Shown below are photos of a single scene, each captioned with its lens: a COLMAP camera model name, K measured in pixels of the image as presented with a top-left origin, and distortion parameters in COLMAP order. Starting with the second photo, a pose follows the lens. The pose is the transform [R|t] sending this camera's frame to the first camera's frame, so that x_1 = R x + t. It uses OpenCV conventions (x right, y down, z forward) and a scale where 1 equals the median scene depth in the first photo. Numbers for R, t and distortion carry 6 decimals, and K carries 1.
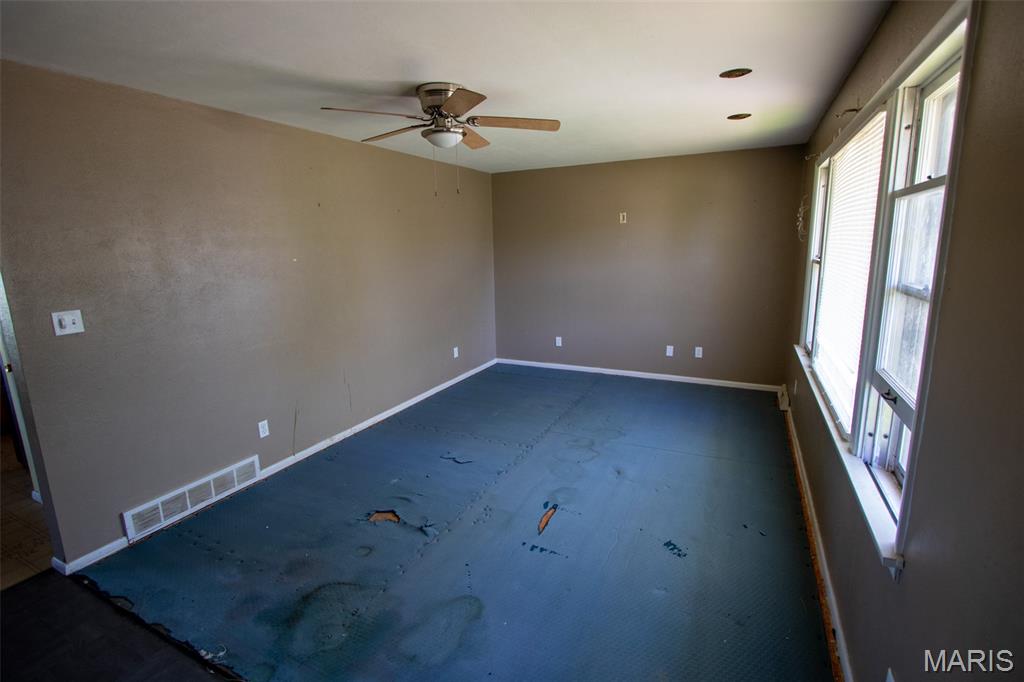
lens RADIAL K [[471.7, 0, 512.3], [0, 471.7, 335.5], [0, 0, 1]] dist [-0.004676, -0.000239]
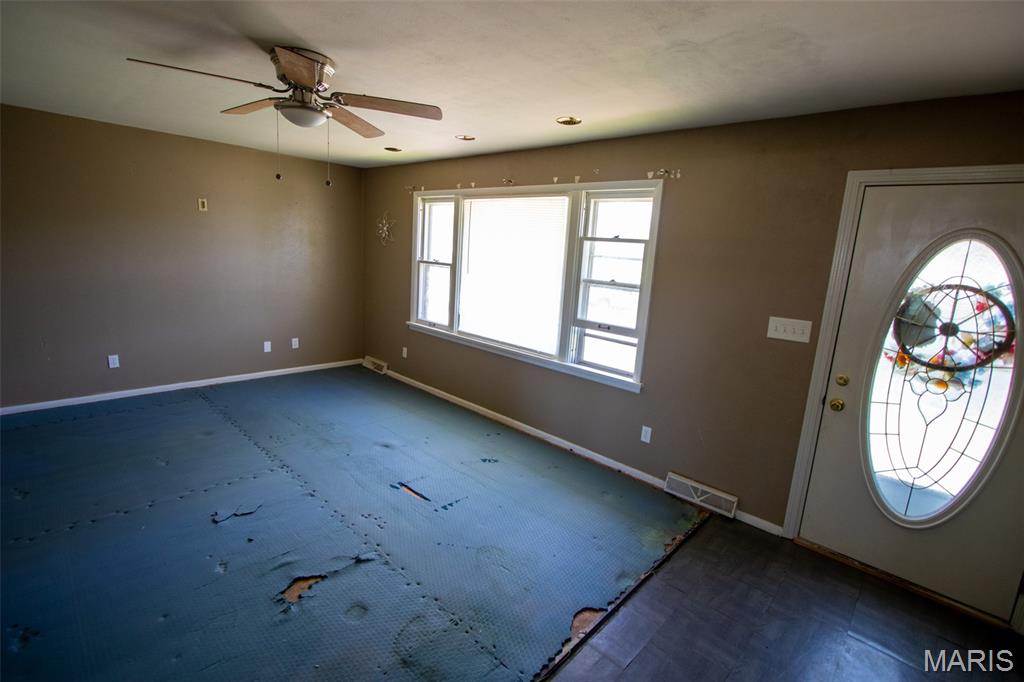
lens RADIAL K [[471.7, 0, 512.3], [0, 471.7, 335.5], [0, 0, 1]] dist [-0.004676, -0.000239]
pose [[0.279745, -0.132581, 0.950876, -0.806198], [0.110002, 0.988323, 0.105440, -0.067799], [-0.953752, 0.075101, 0.291063, 0.381532]]
